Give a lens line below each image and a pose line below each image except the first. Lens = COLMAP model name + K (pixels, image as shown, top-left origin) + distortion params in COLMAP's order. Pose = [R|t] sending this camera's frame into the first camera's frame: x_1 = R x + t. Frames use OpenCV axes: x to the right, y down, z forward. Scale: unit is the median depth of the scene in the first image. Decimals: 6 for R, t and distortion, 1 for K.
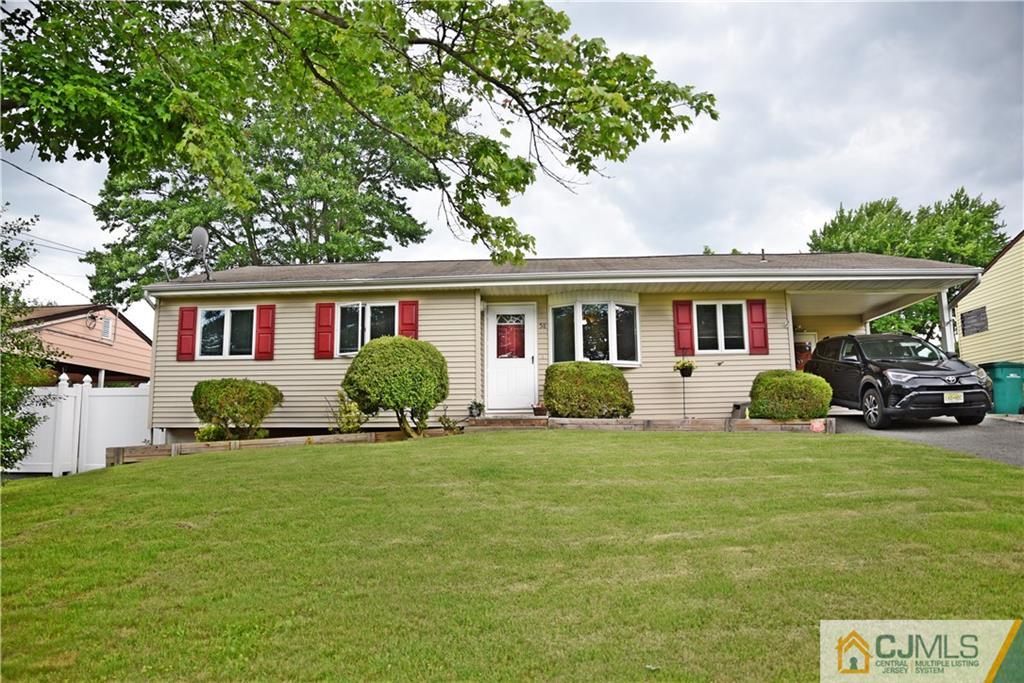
lens RADIAL K [[694.5, 0, 506.0], [0, 694.5, 331.8], [0, 0, 1]] dist [-0.091680, 0.025181]
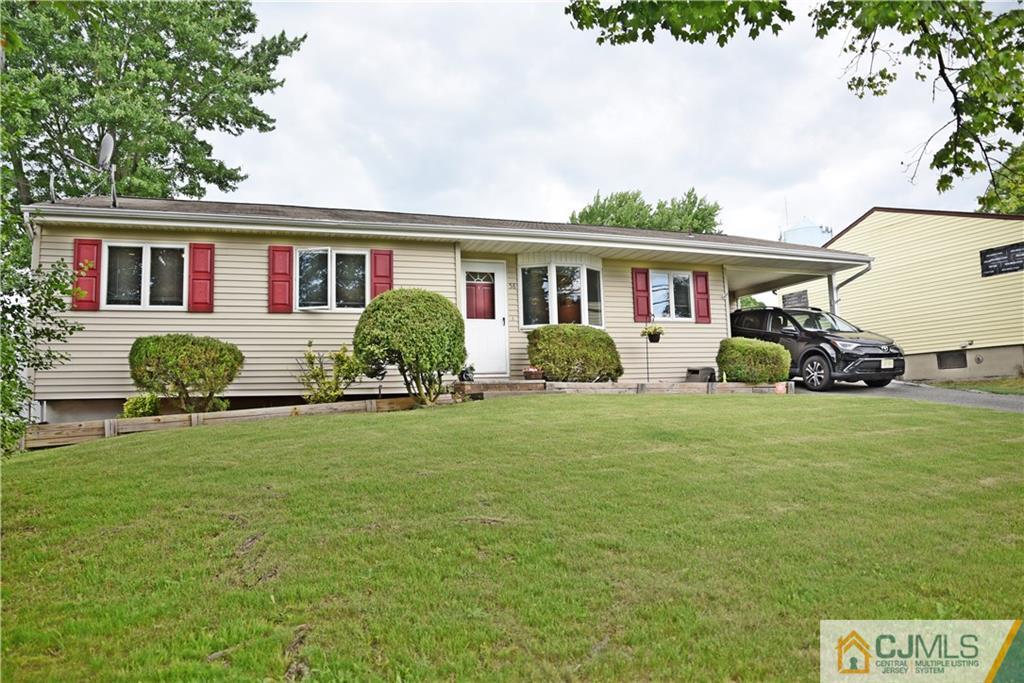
lens RADIAL K [[694.5, 0, 512.4], [0, 694.5, 338.1], [0, 0, 1]] dist [-0.091680, 0.025181]
pose [[0.919086, 0.019634, 0.393569, -0.328278], [-0.039389, 0.998333, 0.042179, 0.022853], [-0.392084, -0.054269, 0.918327, 0.130763]]
